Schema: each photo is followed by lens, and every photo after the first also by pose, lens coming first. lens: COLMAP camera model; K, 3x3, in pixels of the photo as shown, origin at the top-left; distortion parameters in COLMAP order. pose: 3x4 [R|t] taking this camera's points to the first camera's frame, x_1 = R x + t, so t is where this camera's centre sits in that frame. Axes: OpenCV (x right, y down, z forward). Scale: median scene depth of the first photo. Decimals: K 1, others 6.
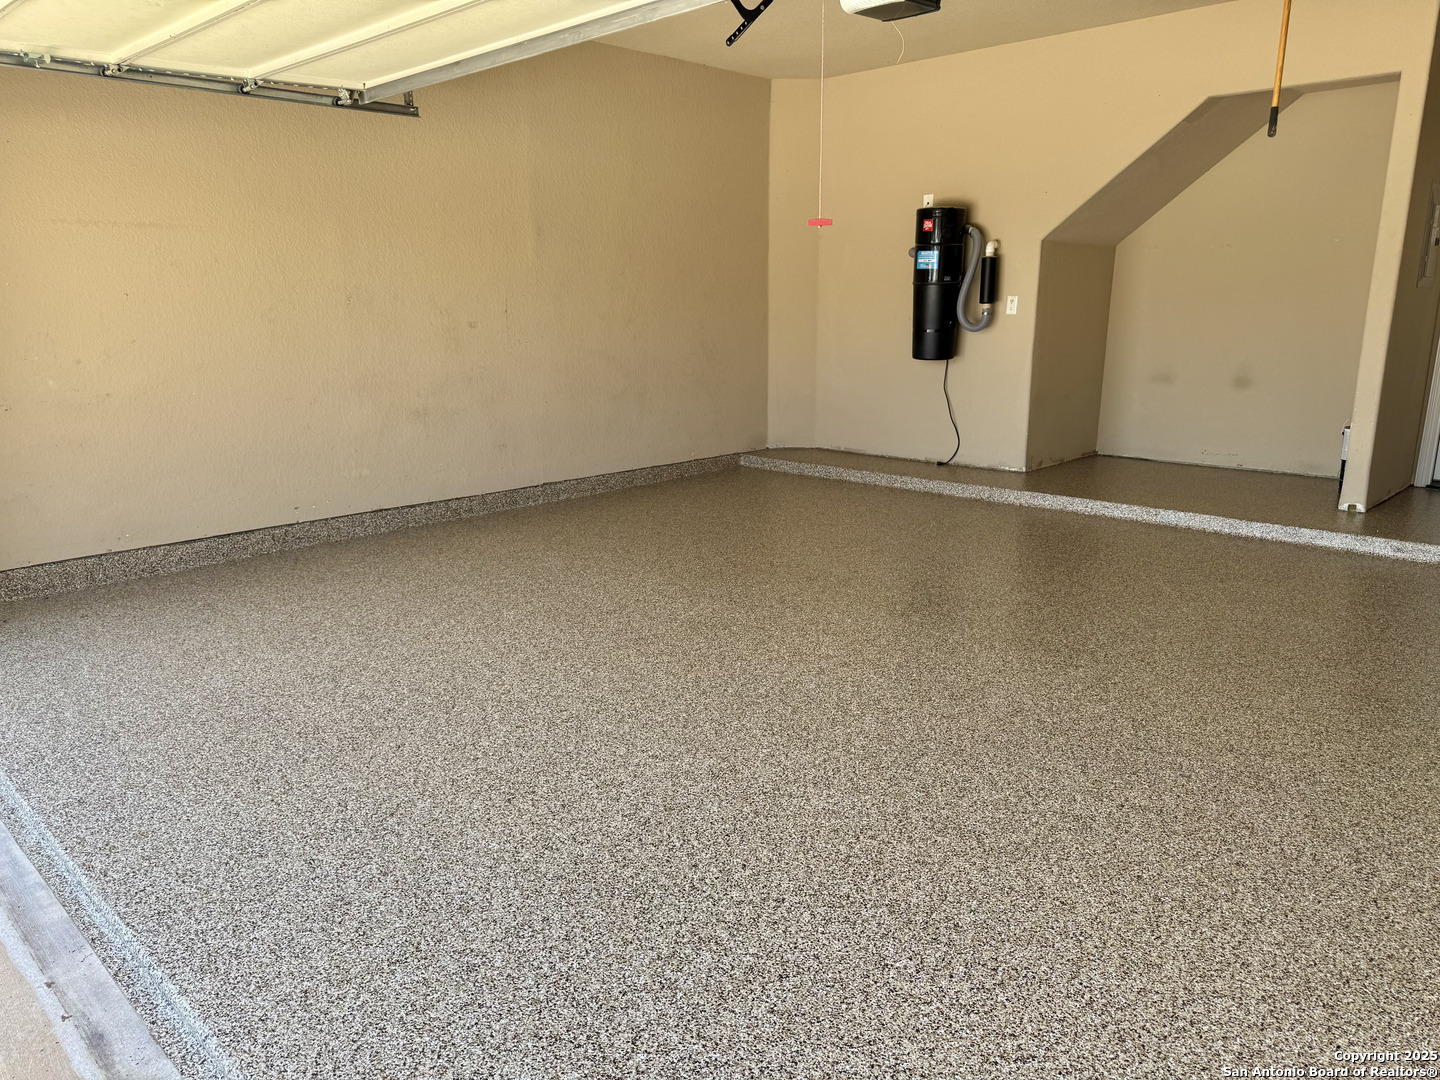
lens RADIAL K [[1008.9, 0, 722.1], [0, 1008.9, 541.1], [0, 0, 1]] dist [0.005065, 0.001756]
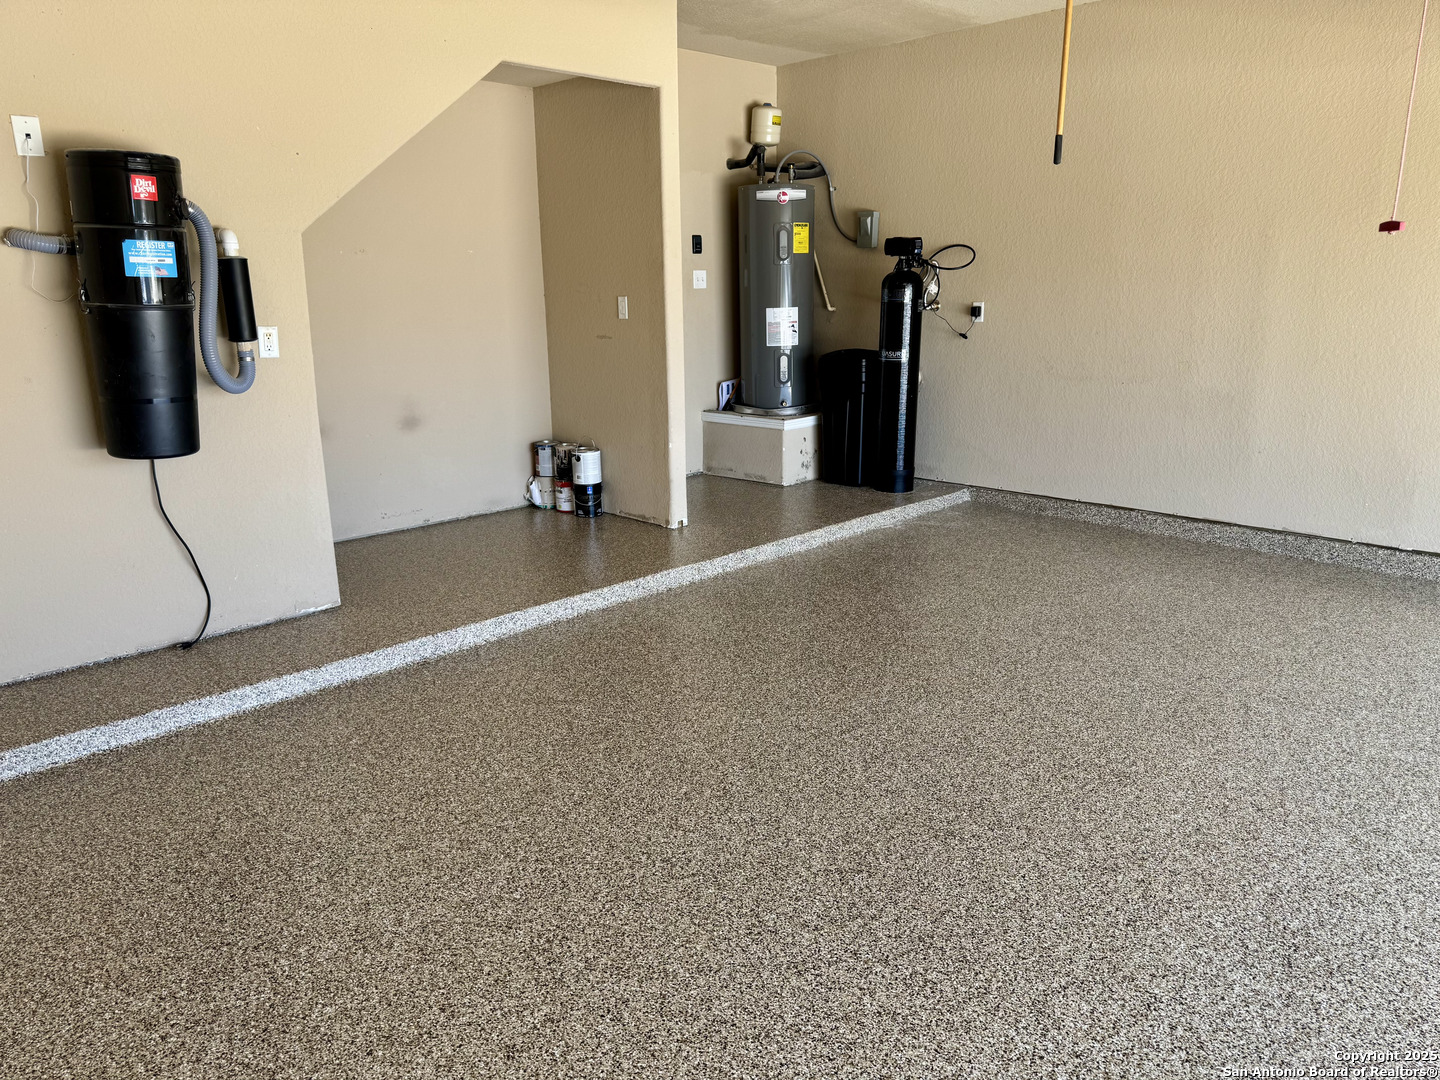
lens RADIAL K [[1008.9, 0, 721.8], [0, 1008.9, 539.4], [0, 0, 1]] dist [0.005065, 0.001756]
pose [[0.026377, -0.237522, 0.971024, -0.296394], [0.245166, 0.943233, 0.224064, -0.192897], [-0.969122, 0.232152, 0.083112, 0.724435]]
